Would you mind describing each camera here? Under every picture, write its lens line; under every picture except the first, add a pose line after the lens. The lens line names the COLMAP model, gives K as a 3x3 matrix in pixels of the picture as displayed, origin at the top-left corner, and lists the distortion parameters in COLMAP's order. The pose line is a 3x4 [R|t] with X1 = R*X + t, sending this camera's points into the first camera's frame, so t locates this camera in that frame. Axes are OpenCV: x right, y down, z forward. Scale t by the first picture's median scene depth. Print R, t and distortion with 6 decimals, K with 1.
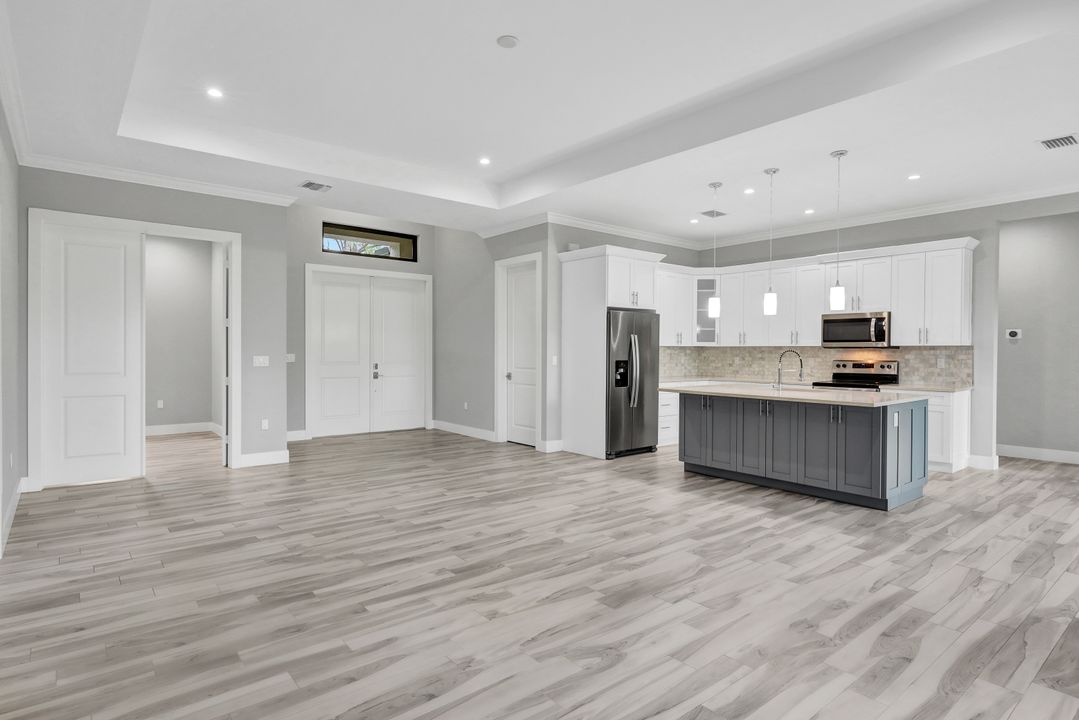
lens RADIAL K [[579.0, 0, 546.2], [0, 579.0, 363.2], [0, 0, 1]] dist [-0.005161, 0.002946]
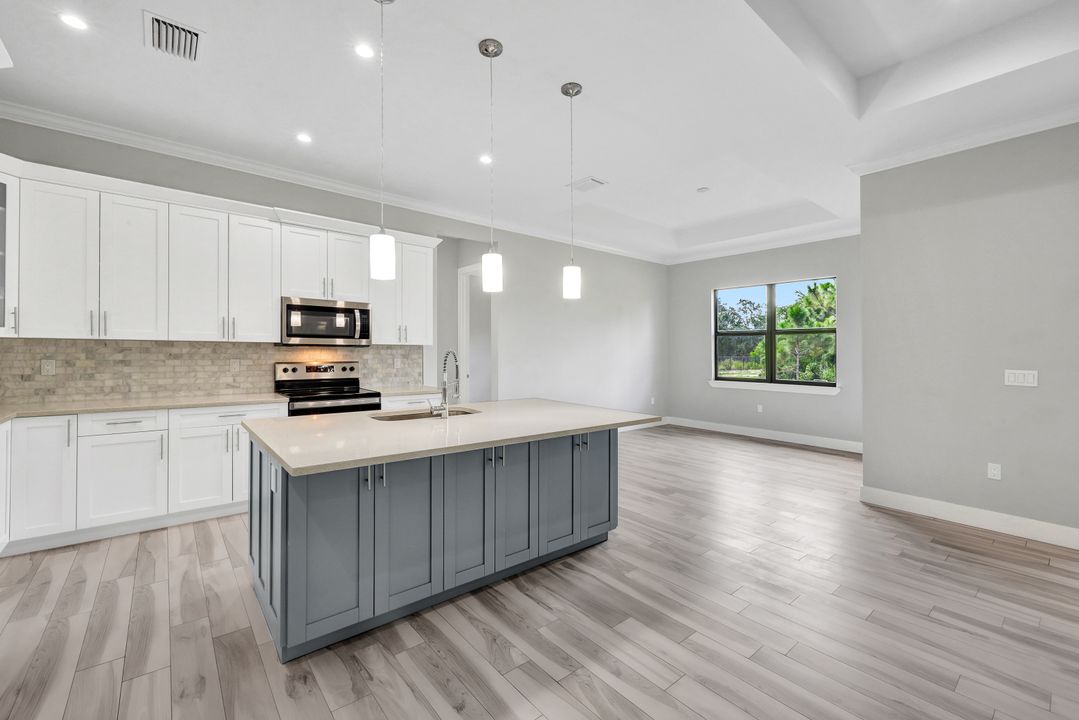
lens RADIAL K [[439.7, 0, 530.6], [0, 439.7, 356.9], [0, 0, 1]] dist [0.001145, -0.000296]
pose [[0.010646, -0.017118, 0.999797, -0.048814], [0.011906, 0.999785, 0.016991, -0.021934], [-0.999872, 0.011723, 0.010847, 0.847511]]
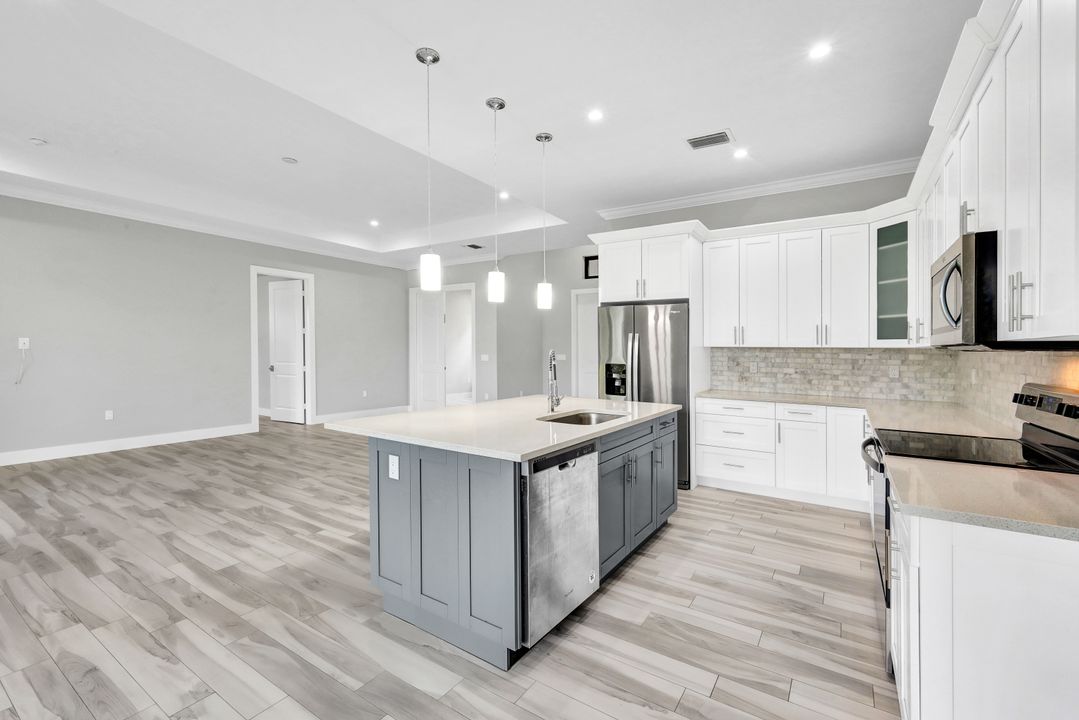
lens RADIAL K [[470.3, 0, 529.5], [0, 470.3, 358.8], [0, 0, 1]] dist [0.000606, 0.000140]
pose [[0.286527, 0.017786, -0.957907, 0.852786], [-0.031825, 0.999453, 0.009037, -0.016112], [0.957544, 0.027896, 0.286936, 0.766254]]
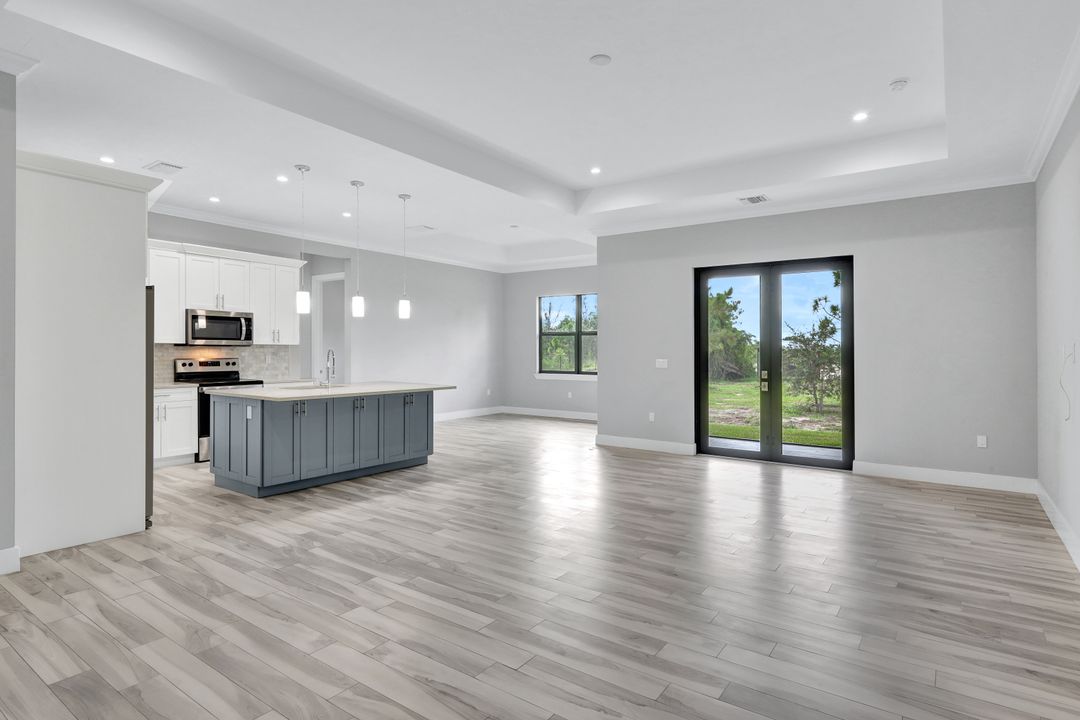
lens RADIAL K [[579.5, 0, 517.8], [0, 579.5, 338.4], [0, 0, 1]] dist [-0.005161, 0.002946]
pose [[-0.225331, 0.014853, 0.974169, -0.646628], [0.014526, 0.999824, -0.011884, -0.023210], [-0.974174, 0.011473, -0.225508, 0.845236]]
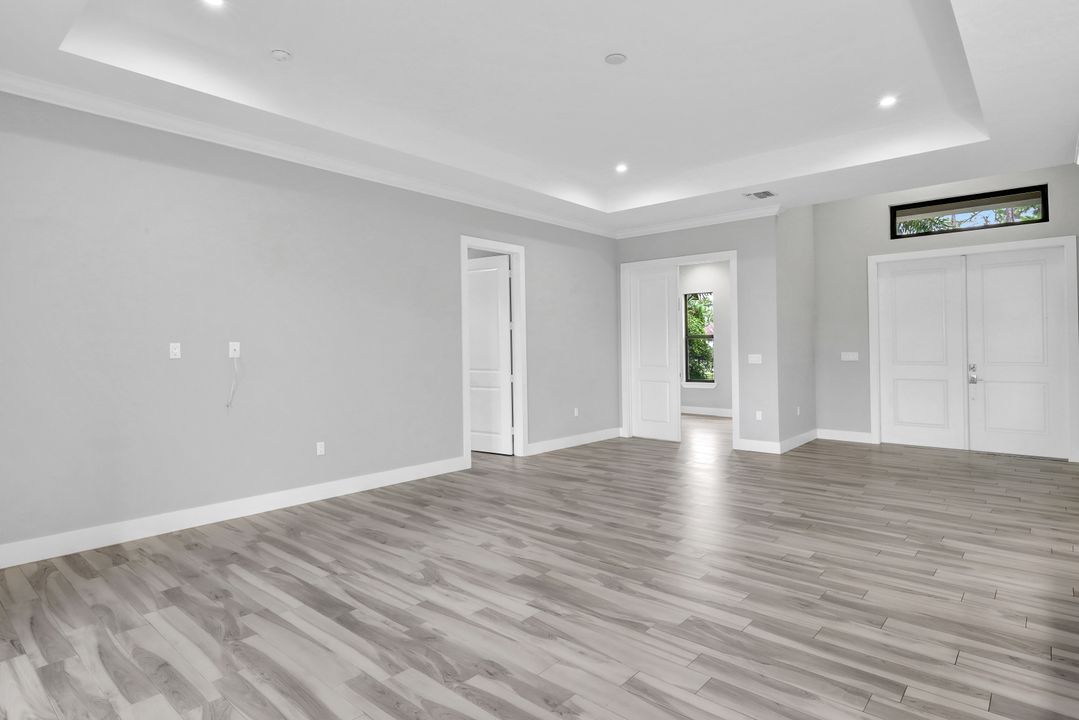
lens RADIAL K [[579.0, 0, 525.7], [0, 579.0, 357.6], [0, 0, 1]] dist [-0.005161, 0.002946]
pose [[0.146146, 0.008660, -0.989225, 0.578084], [-0.013172, 0.999890, 0.006807, -0.007609], [0.989175, 0.012035, 0.146244, 0.408028]]
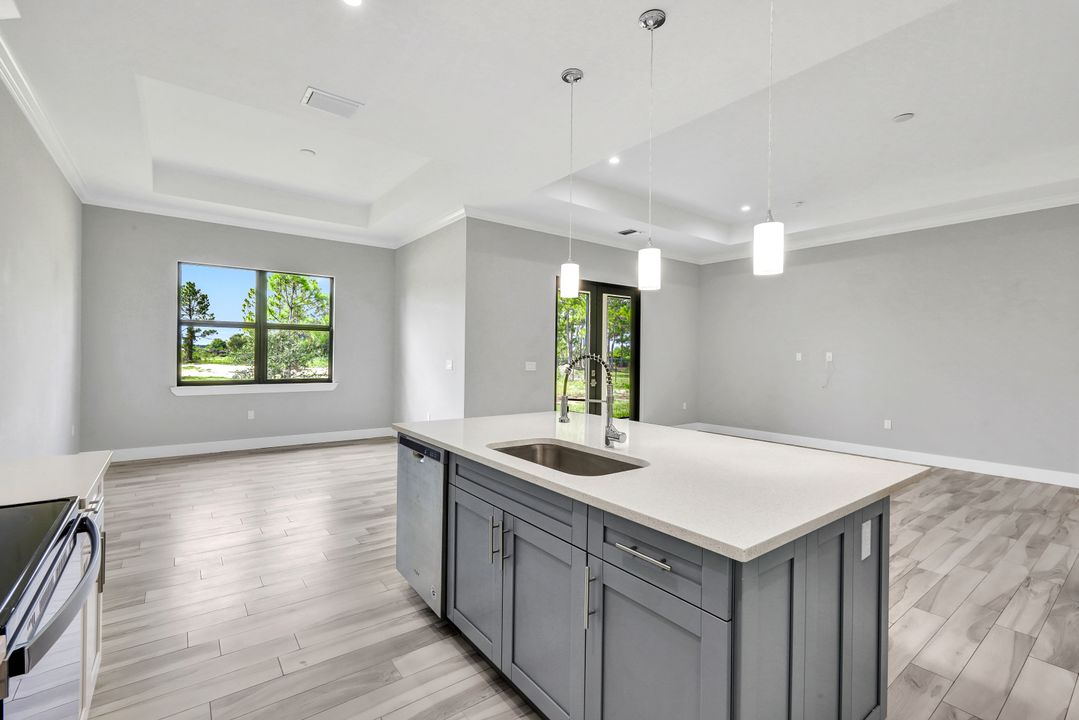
lens RADIAL K [[484.7, 0, 538.2], [0, 484.7, 356.7], [0, 0, 1]] dist [-0.001981, 0.001826]
pose [[-0.998758, -0.017416, 0.046684, 0.415677], [-0.016093, 0.999463, 0.028561, -0.029339], [-0.047156, 0.027774, -0.998501, 1.285033]]
